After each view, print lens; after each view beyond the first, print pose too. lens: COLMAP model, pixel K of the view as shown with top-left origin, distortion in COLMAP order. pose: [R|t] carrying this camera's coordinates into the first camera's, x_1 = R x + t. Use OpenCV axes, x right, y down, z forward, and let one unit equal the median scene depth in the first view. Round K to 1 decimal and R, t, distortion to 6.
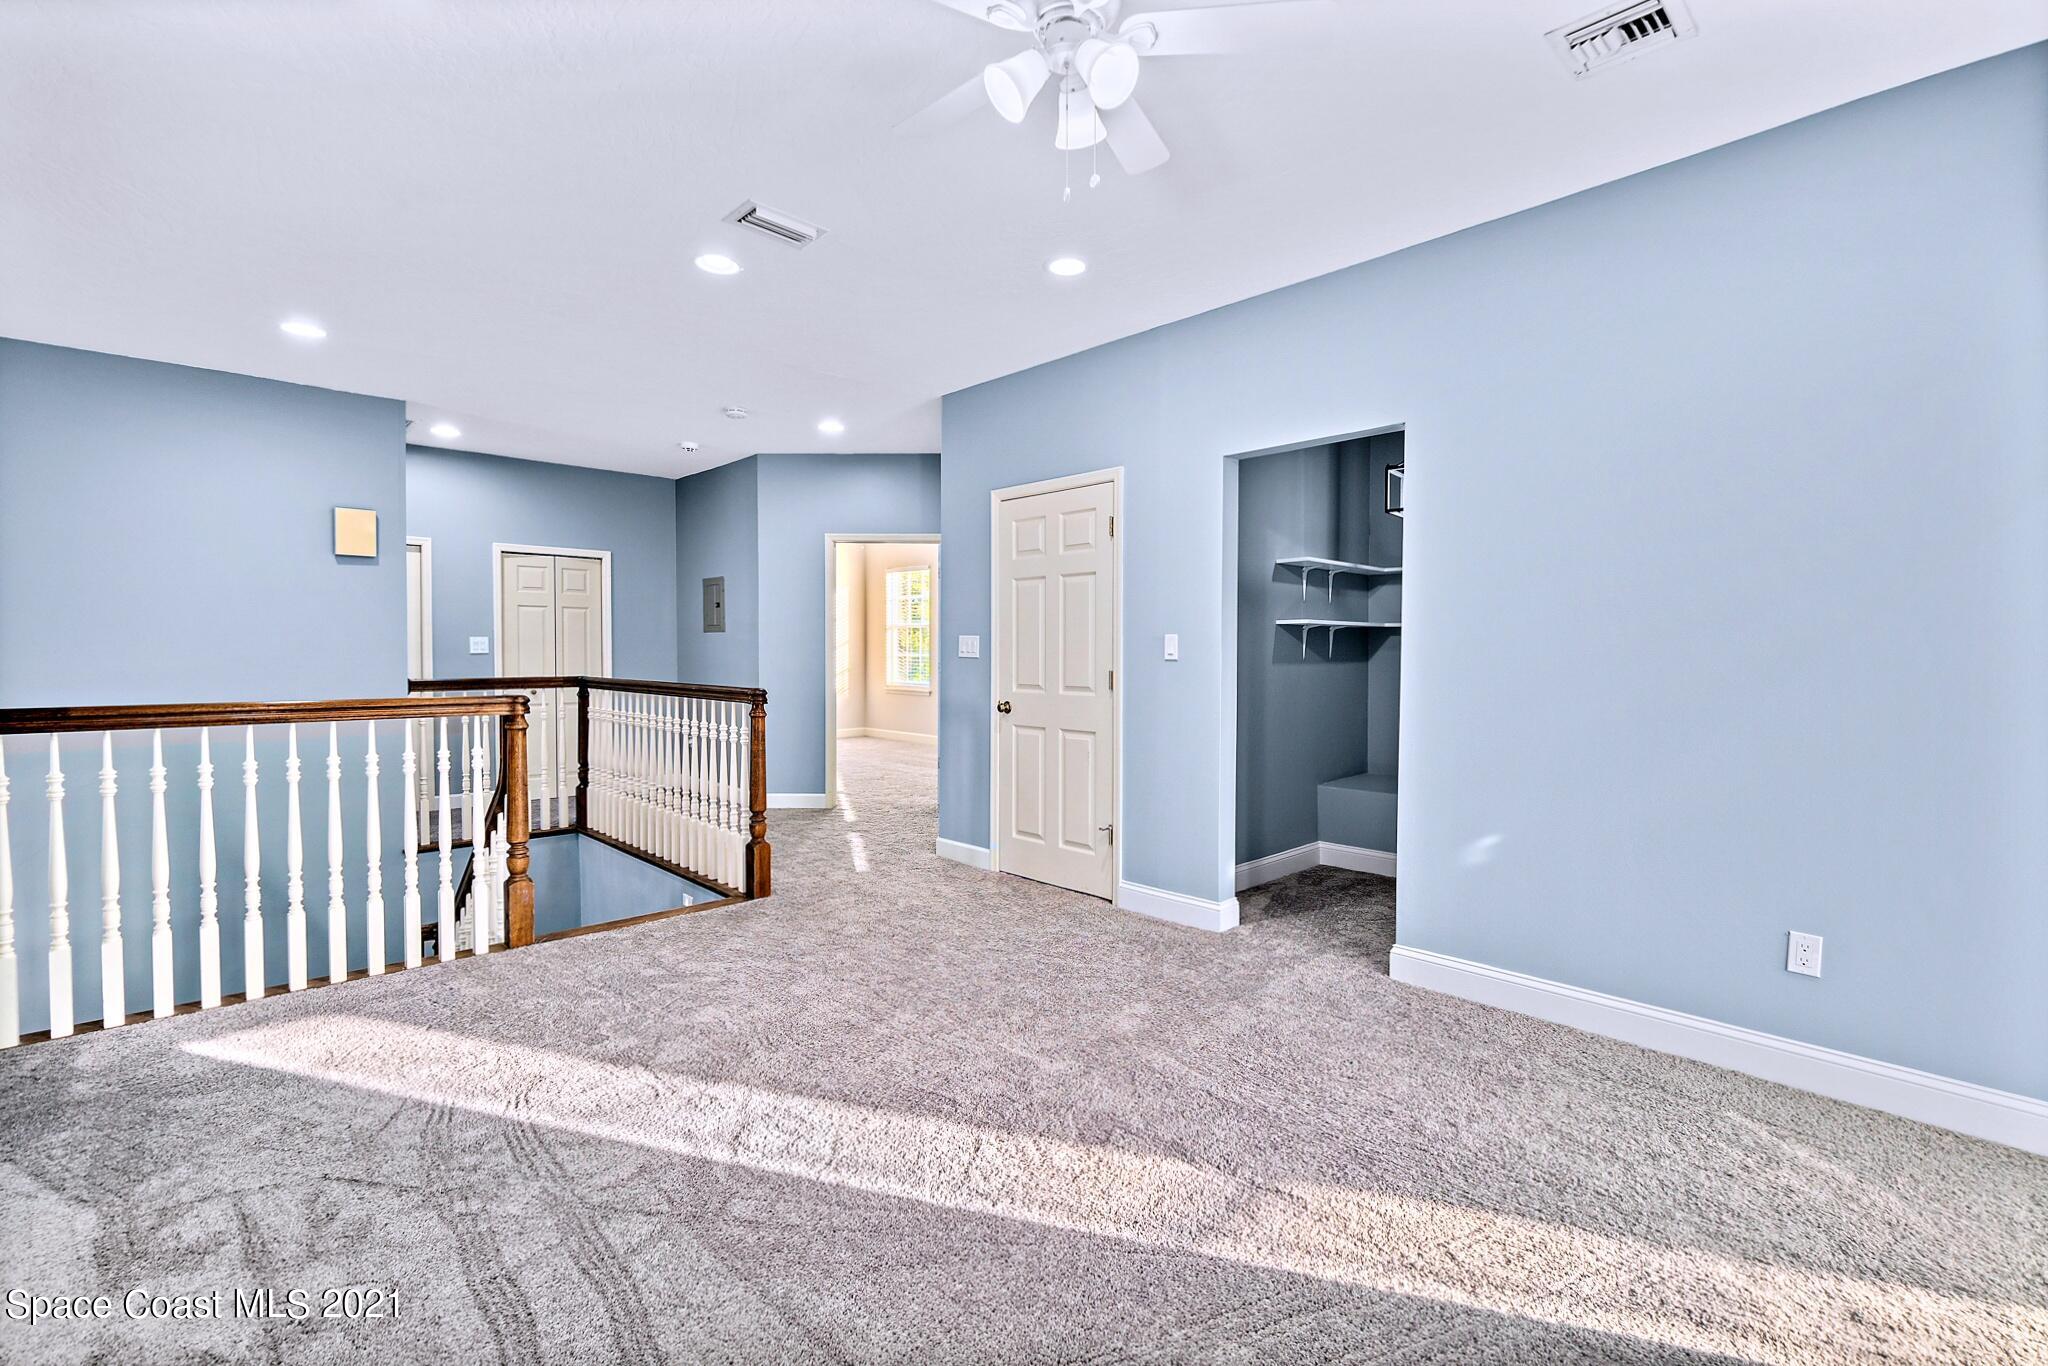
lens RADIAL K [[895.4, 0, 1017.6], [0, 895.4, 671.3], [0, 0, 1]] dist [-0.003930, 0.000316]
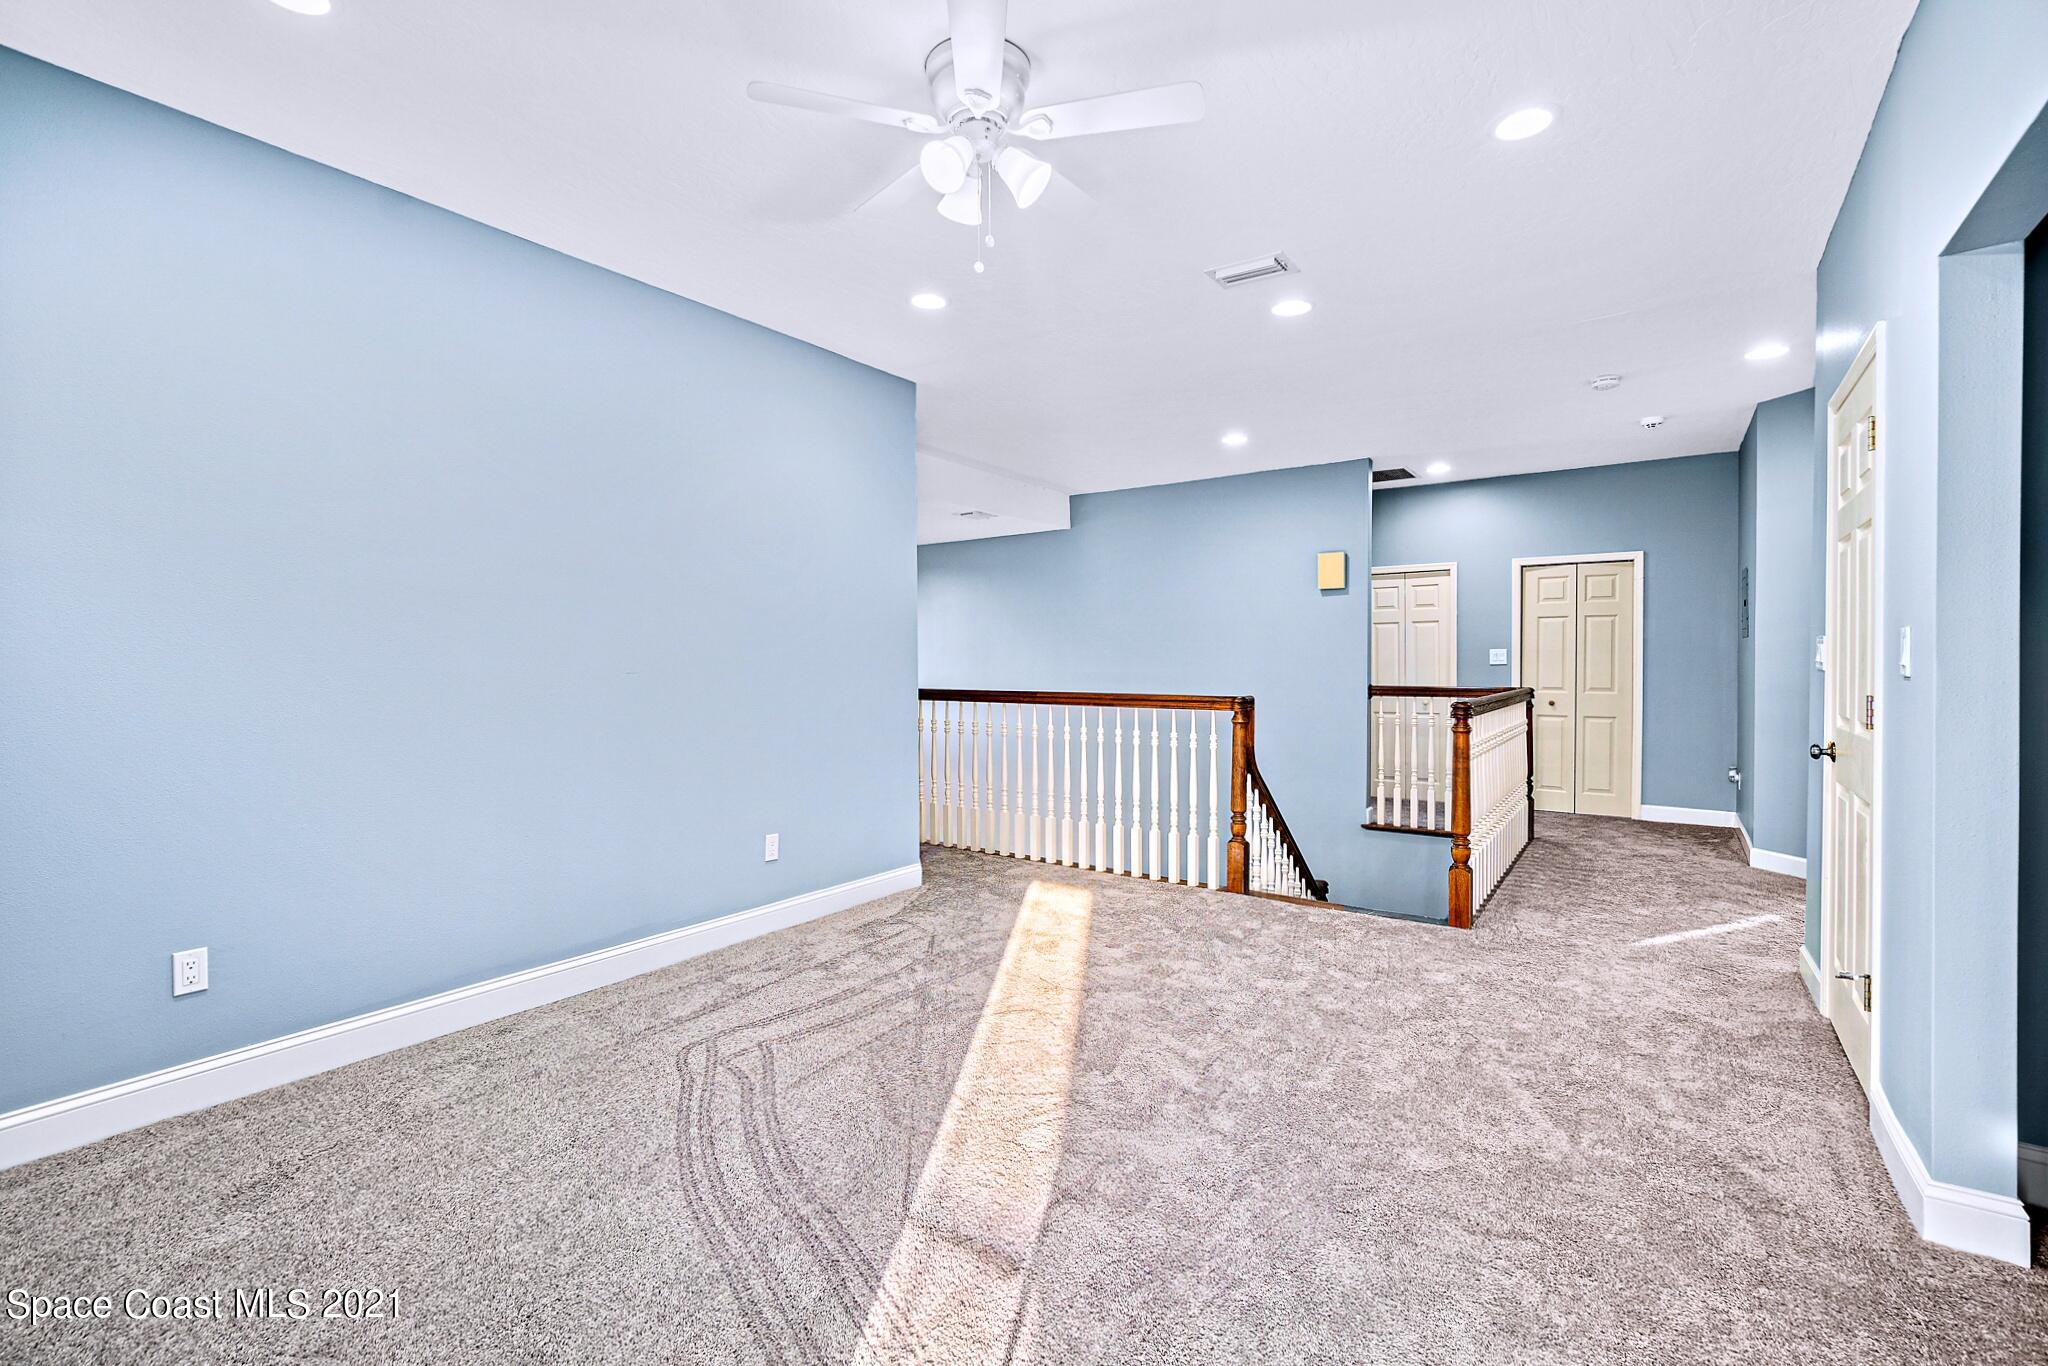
lens RADIAL K [[895.4, 0, 1022.3], [0, 895.4, 677.5], [0, 0, 1]] dist [-0.003930, 0.000316]
pose [[0.194305, 0.017092, -0.980792, 0.729811], [-0.020850, 0.999694, 0.013291, -0.012633], [0.980720, 0.017867, 0.194602, 0.509462]]
